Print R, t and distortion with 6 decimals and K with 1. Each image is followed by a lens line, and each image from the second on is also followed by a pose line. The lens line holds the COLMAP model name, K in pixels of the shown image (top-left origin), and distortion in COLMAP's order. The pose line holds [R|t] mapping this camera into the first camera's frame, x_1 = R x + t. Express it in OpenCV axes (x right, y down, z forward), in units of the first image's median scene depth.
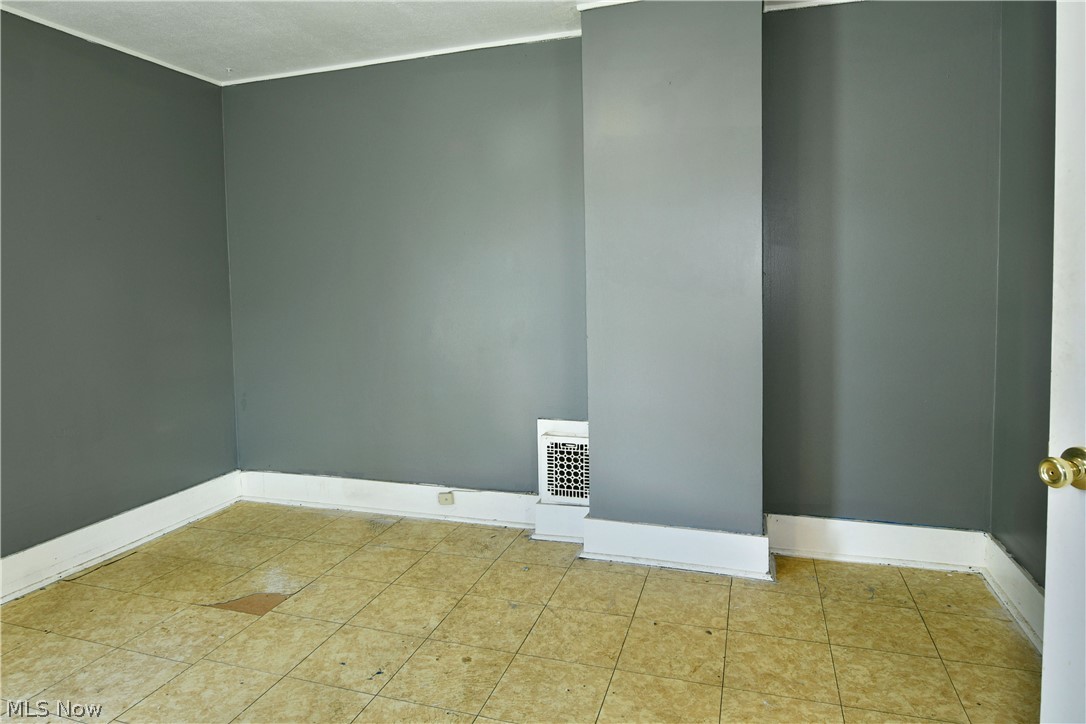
lens RADIAL K [[660.7, 0, 531.7], [0, 660.7, 316.4], [0, 0, 1]] dist [-0.013462, -0.002169]
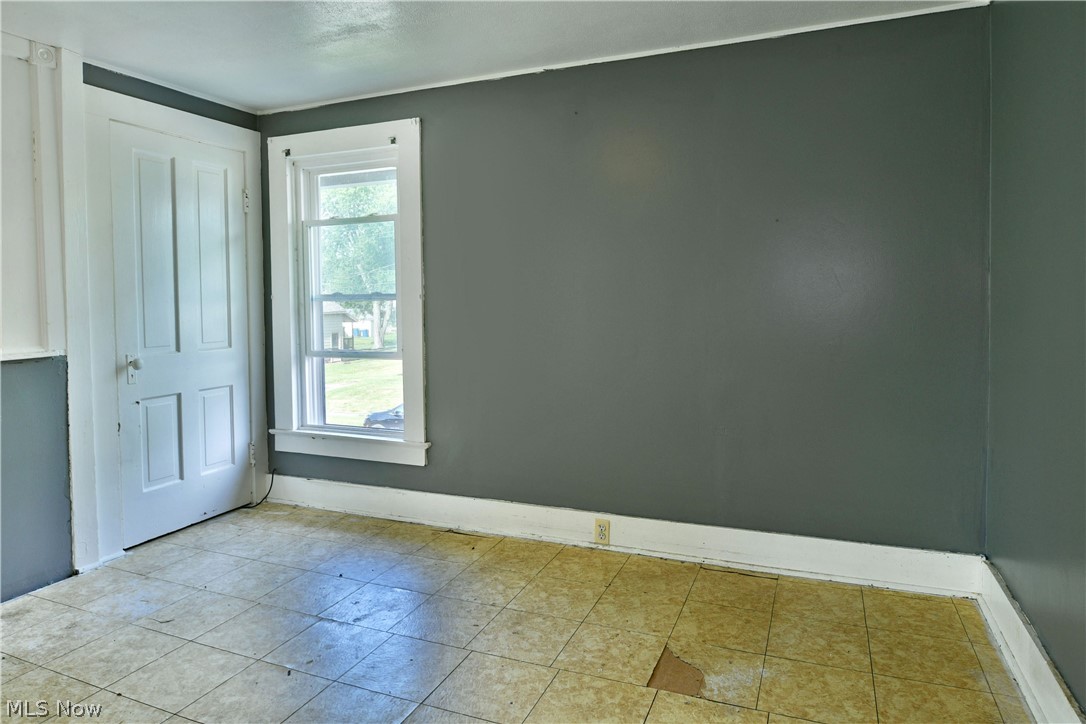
lens RADIAL K [[673.9, 0, 548.7], [0, 673.9, 319.5], [0, 0, 1]] dist [-0.009316, -0.003503]
pose [[-0.071486, 0.052791, -0.996044, 0.404065], [-0.036805, 0.997779, 0.055524, -0.056327], [0.996762, 0.040628, -0.069384, 0.842938]]
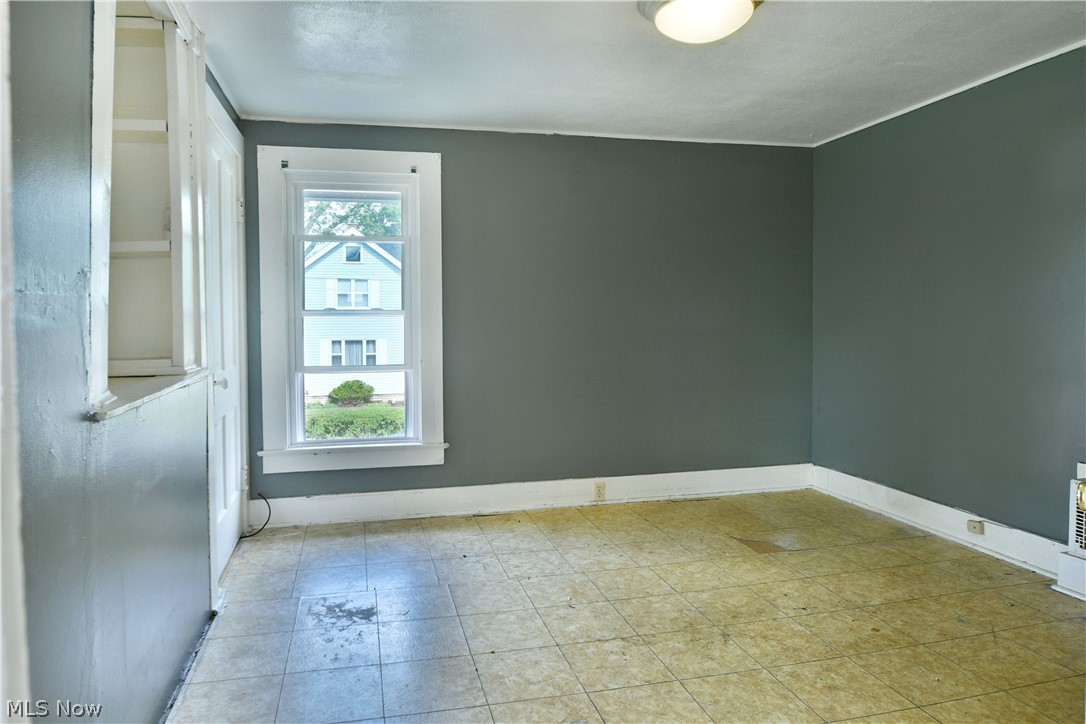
lens RADIAL K [[676.2, 0, 524.4], [0, 676.2, 333.6], [0, 0, 1]] dist [-0.007626, -0.006865]
pose [[0.524986, 0.037338, -0.850292, 0.467010], [-0.043485, 0.998909, 0.017015, -0.003704], [0.850000, 0.028042, 0.526037, -0.153585]]
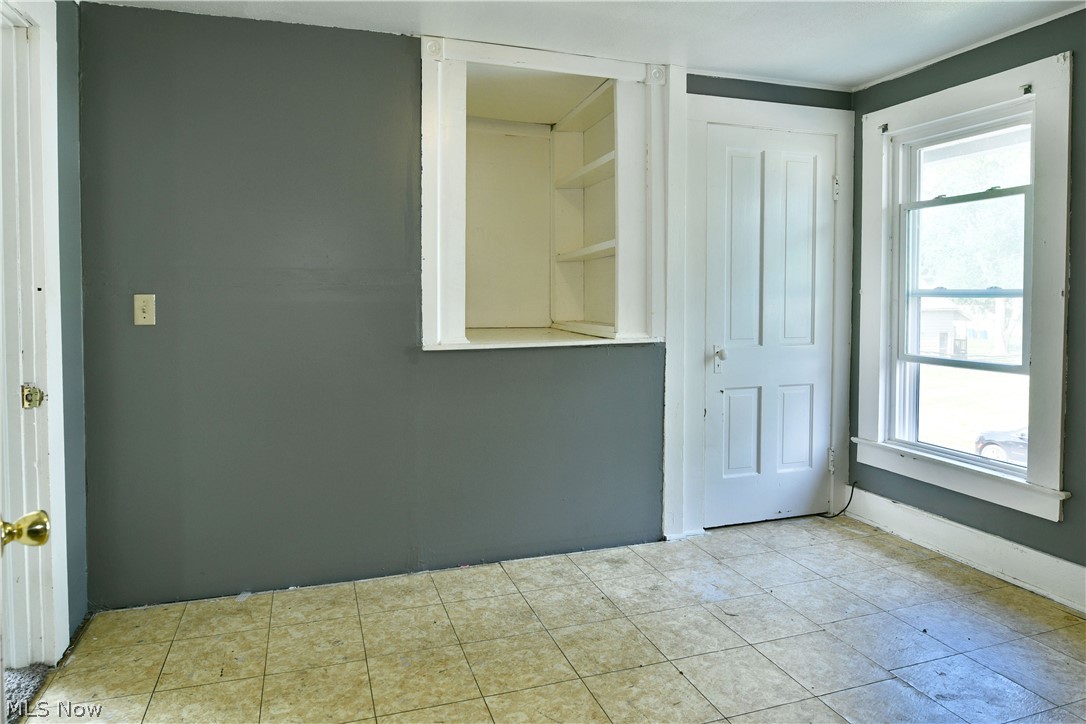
lens RADIAL K [[687.4, 0, 524.4], [0, 687.4, 314.3], [0, 0, 1]] dist [-0.012508, -0.004537]
pose [[-0.802968, 0.035760, -0.594948, 0.317721], [-0.016241, 0.996515, 0.081817, -0.056512], [0.595800, 0.075359, -0.799589, 0.824854]]
